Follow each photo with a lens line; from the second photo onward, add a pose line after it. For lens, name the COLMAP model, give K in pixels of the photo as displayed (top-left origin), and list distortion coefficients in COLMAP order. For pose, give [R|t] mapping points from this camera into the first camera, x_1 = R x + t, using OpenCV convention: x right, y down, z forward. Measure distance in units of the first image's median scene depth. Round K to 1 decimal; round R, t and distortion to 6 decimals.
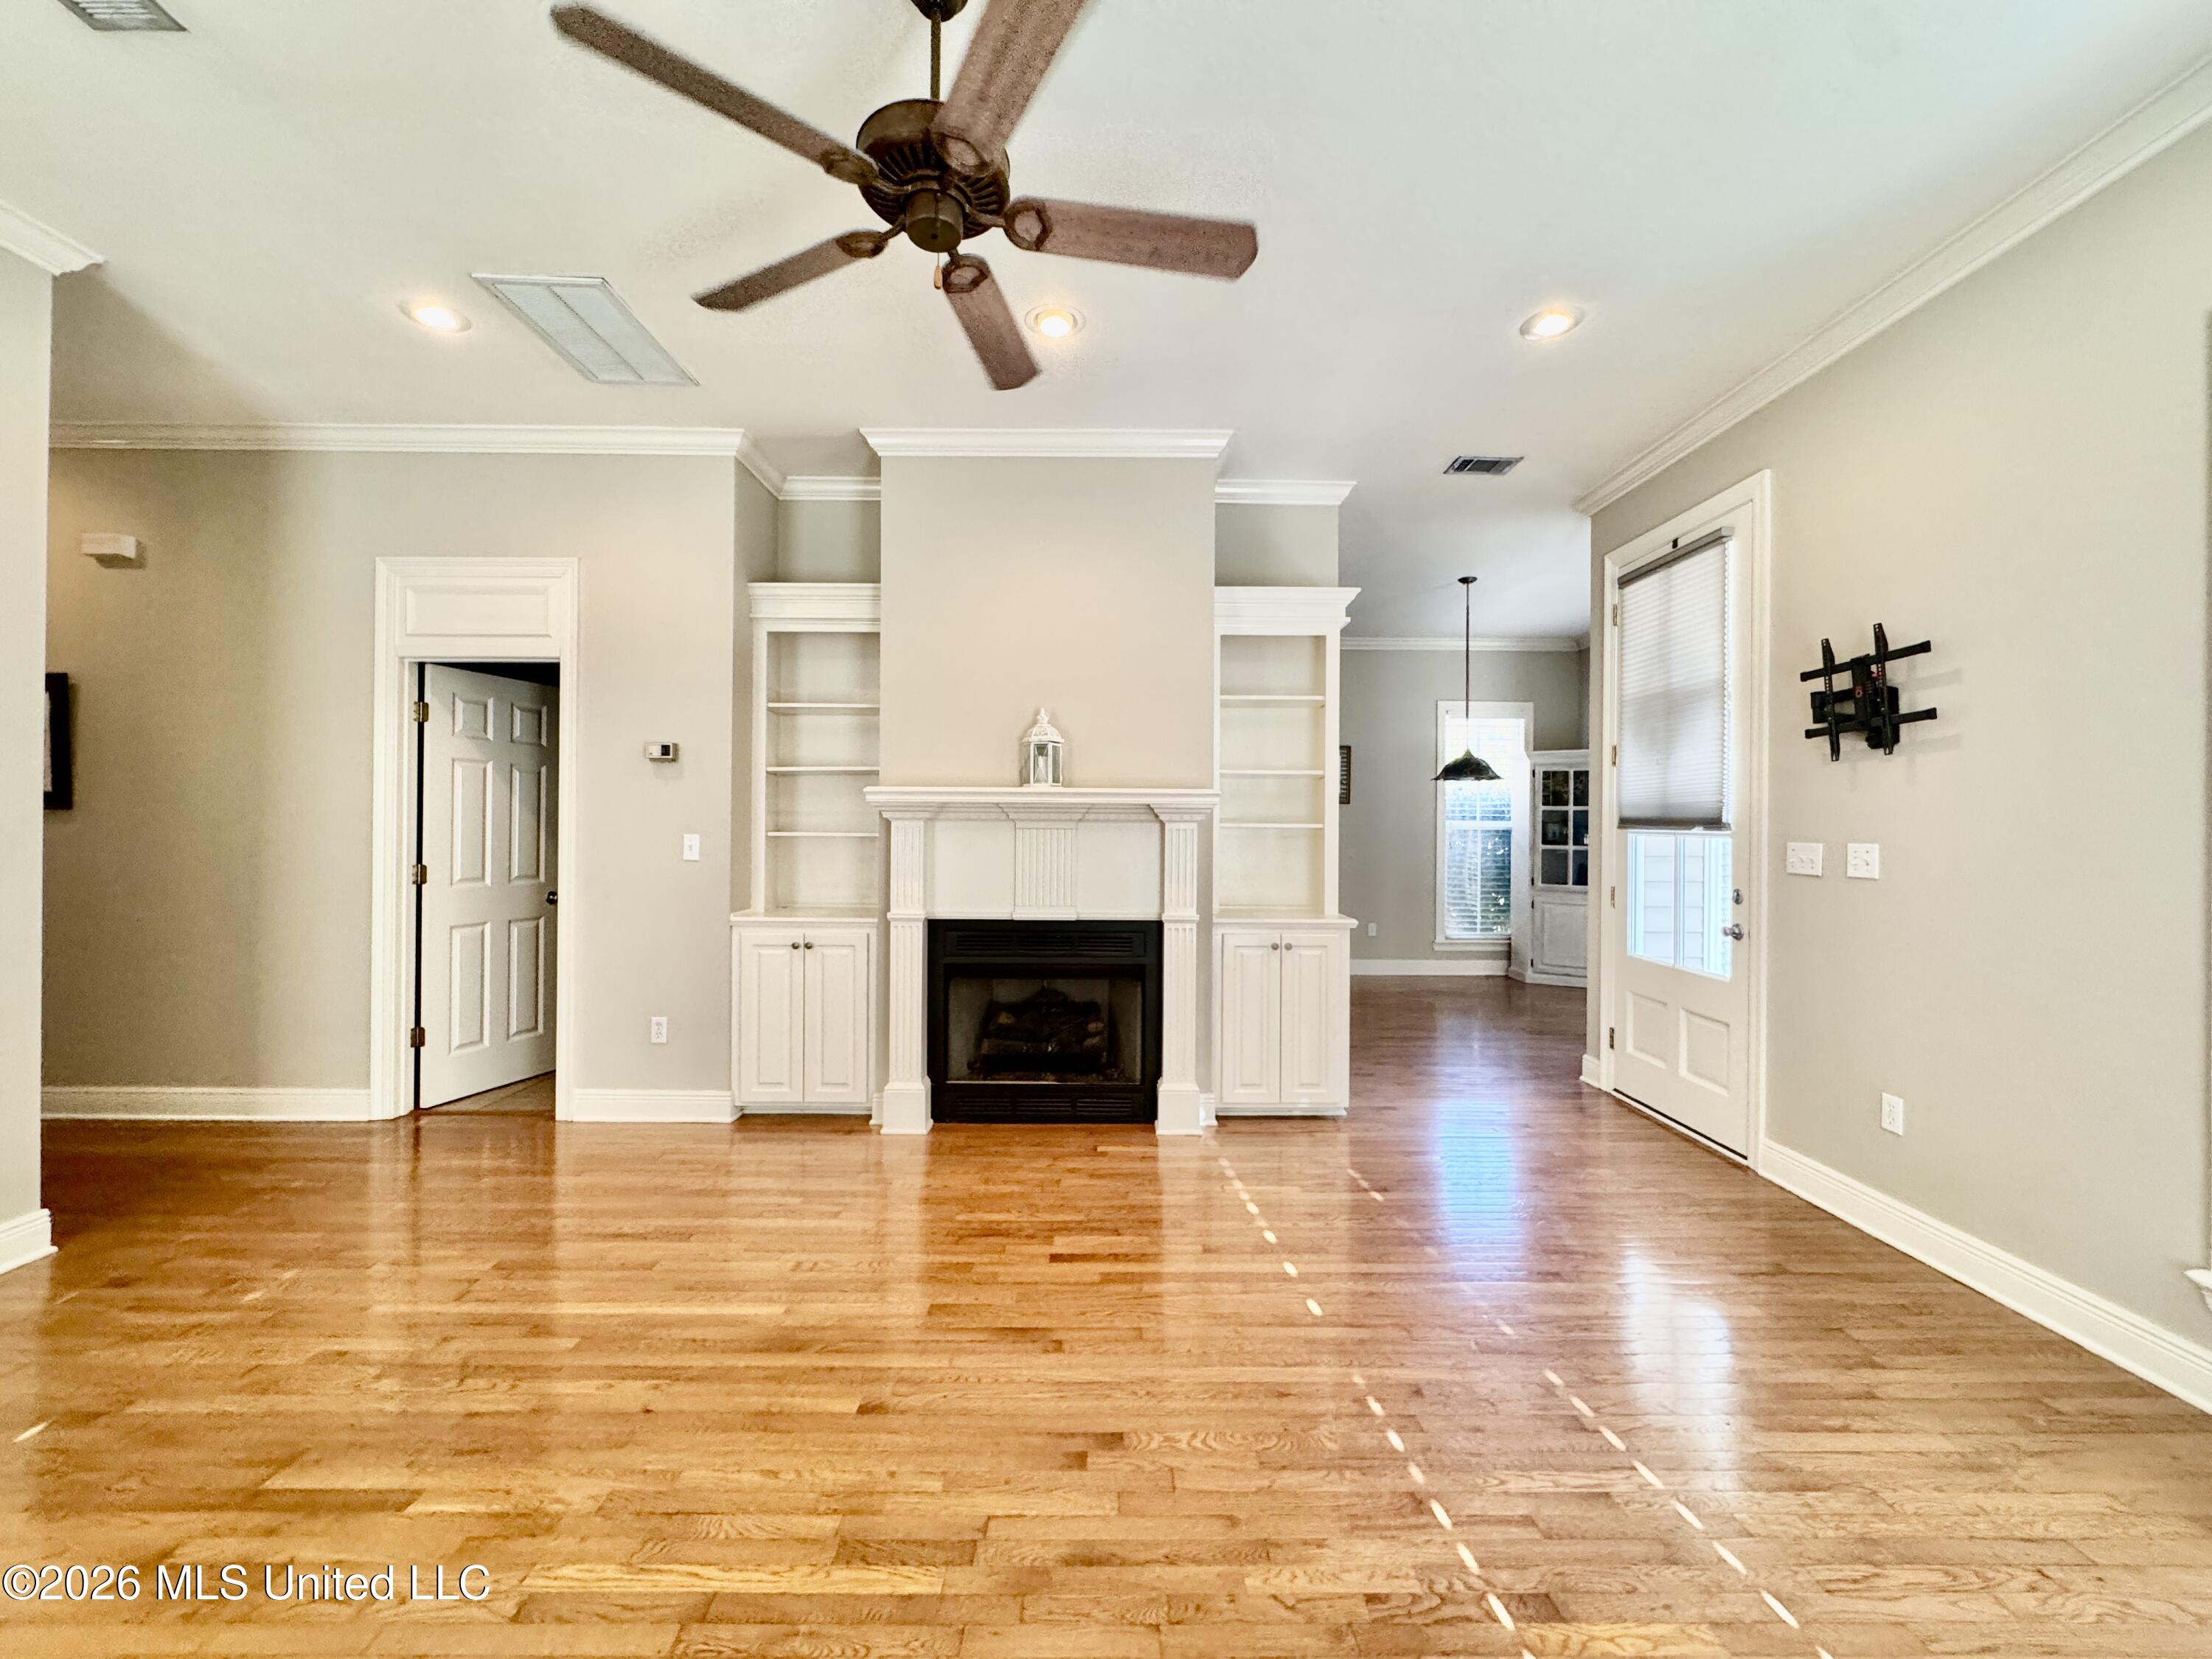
lens RADIAL K [[883.2, 0, 1107.1], [0, 883.2, 829.6], [0, 0, 1]] dist [-0.004473, 0.001290]
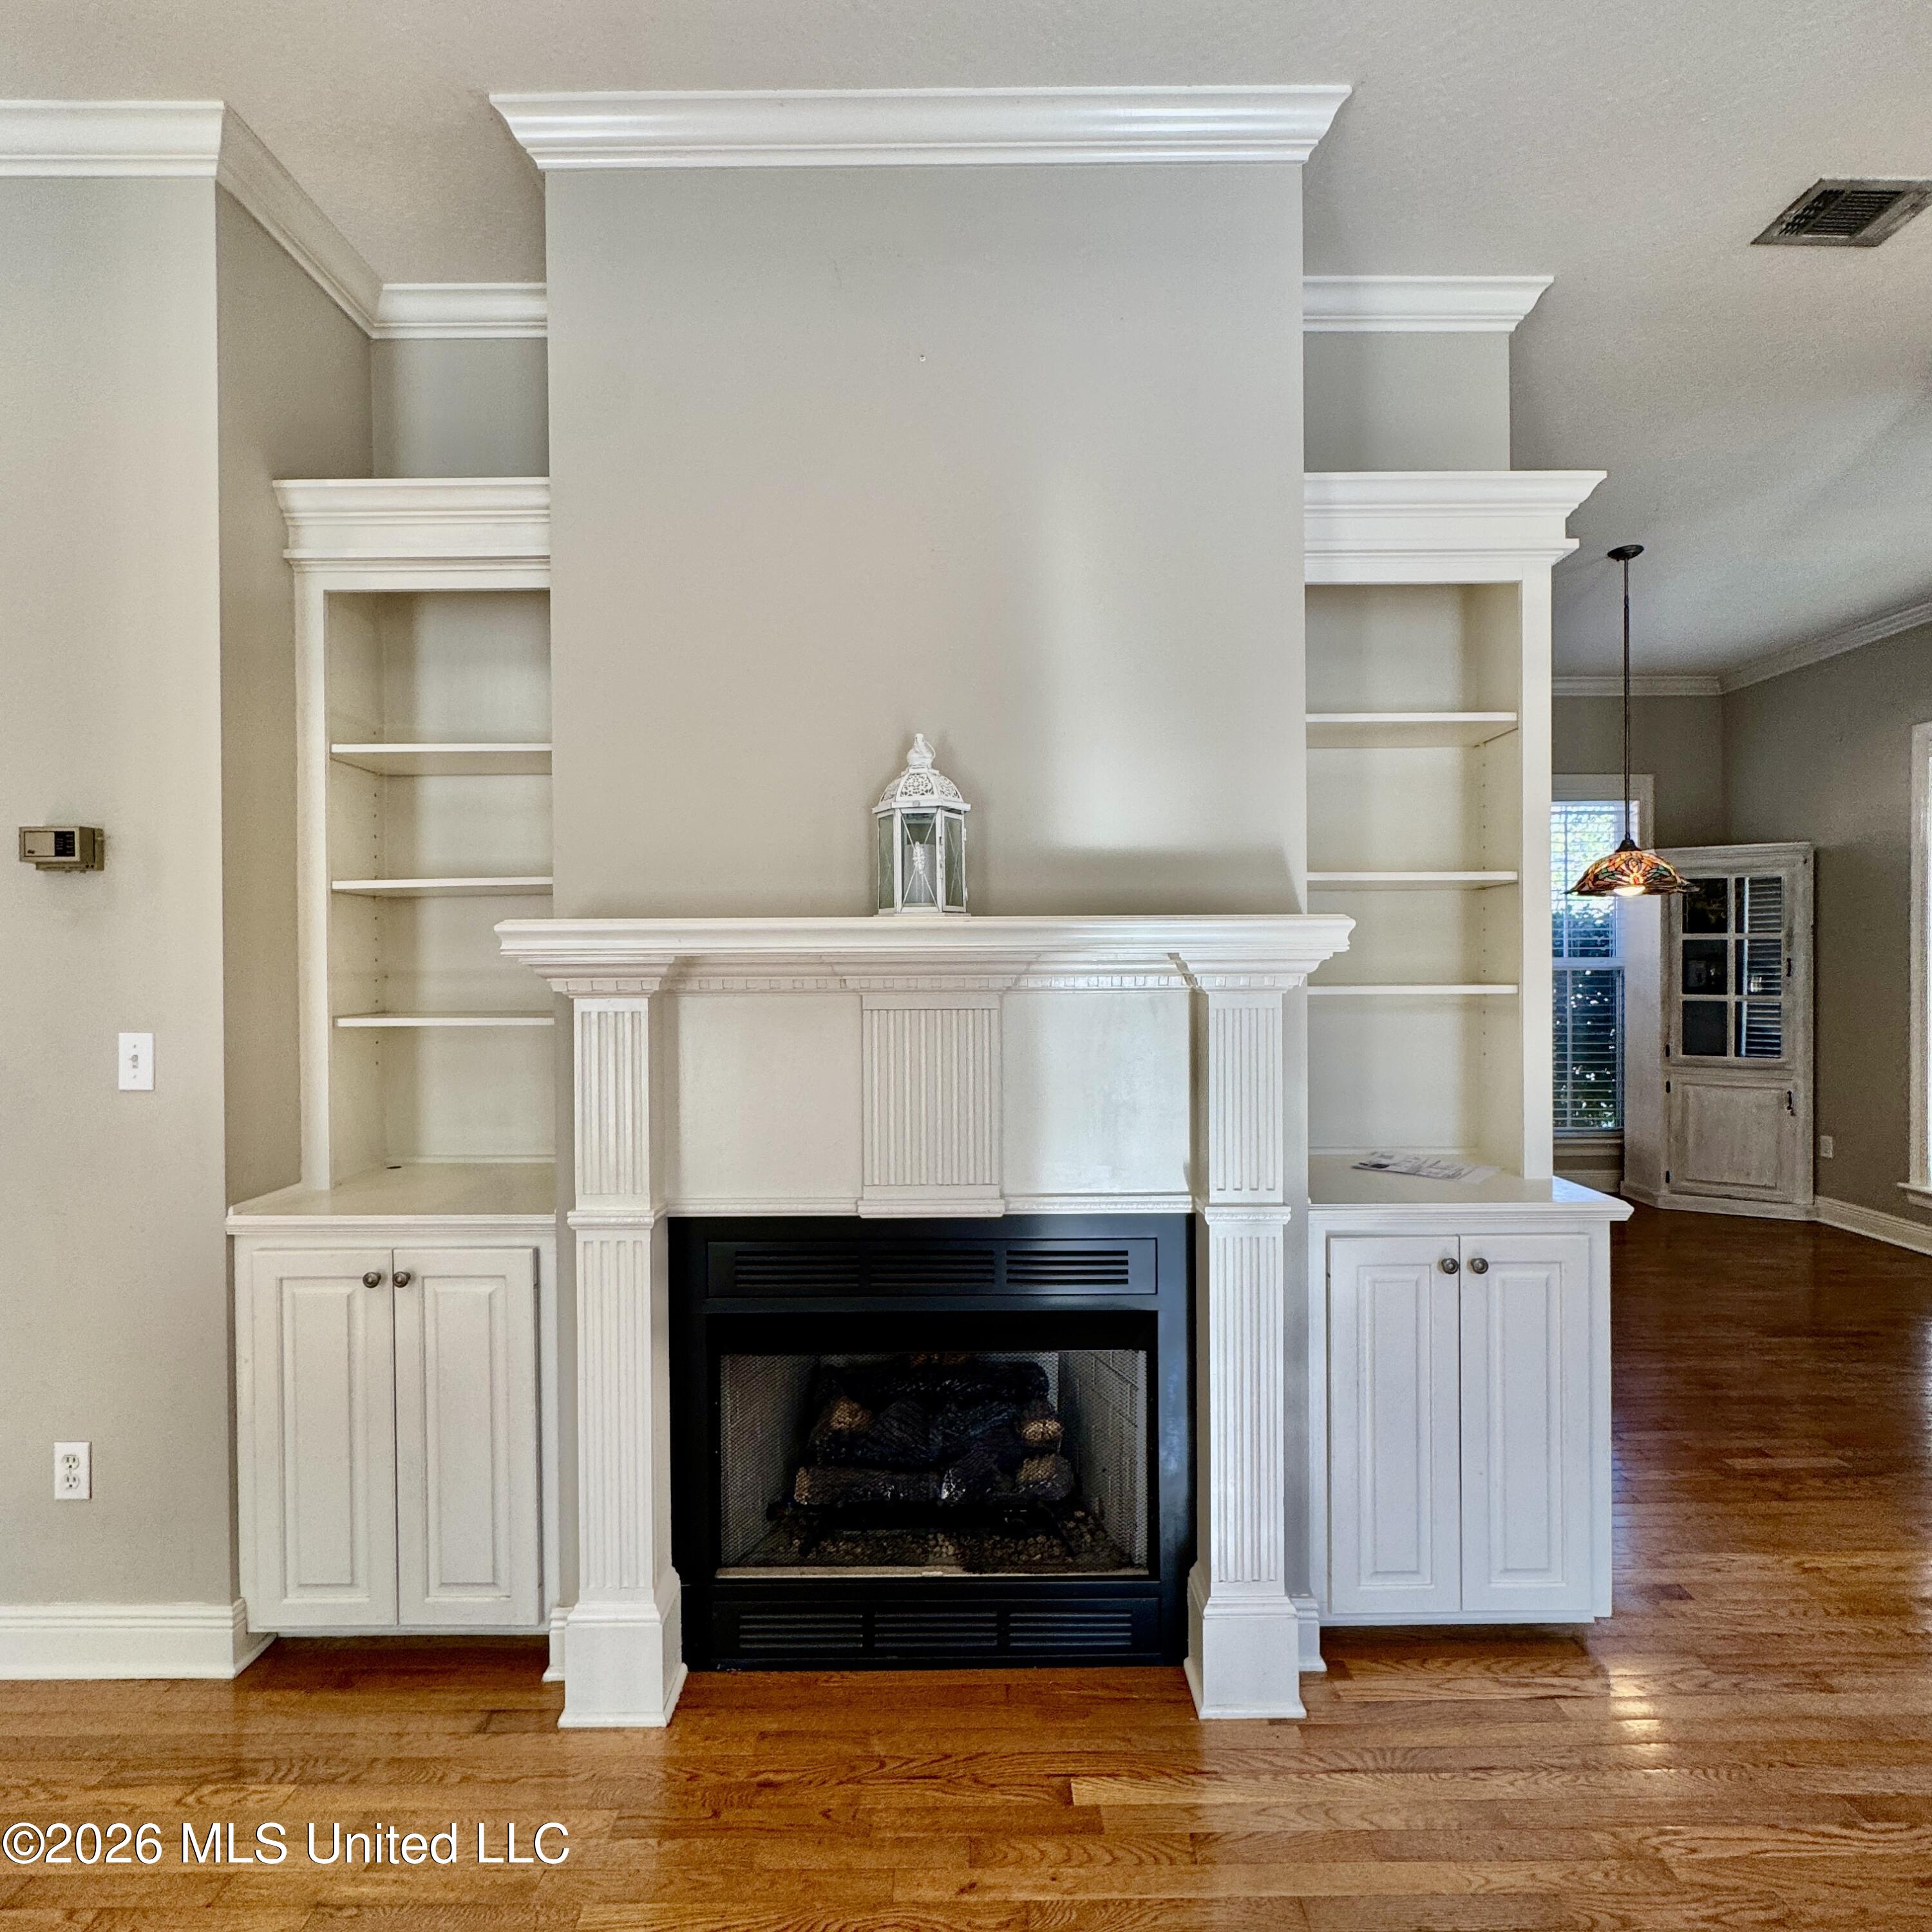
lens RADIAL K [[1030.2, 0, 963.7], [0, 1030.2, 971.2], [0, 0, 1]] dist [-0.002087, -0.000049]
pose [[0.999892, -0.014061, -0.004265, -0.051154], [0.014088, 0.999880, 0.006478, -0.023577], [0.004173, -0.006538, 0.999970, 0.494385]]
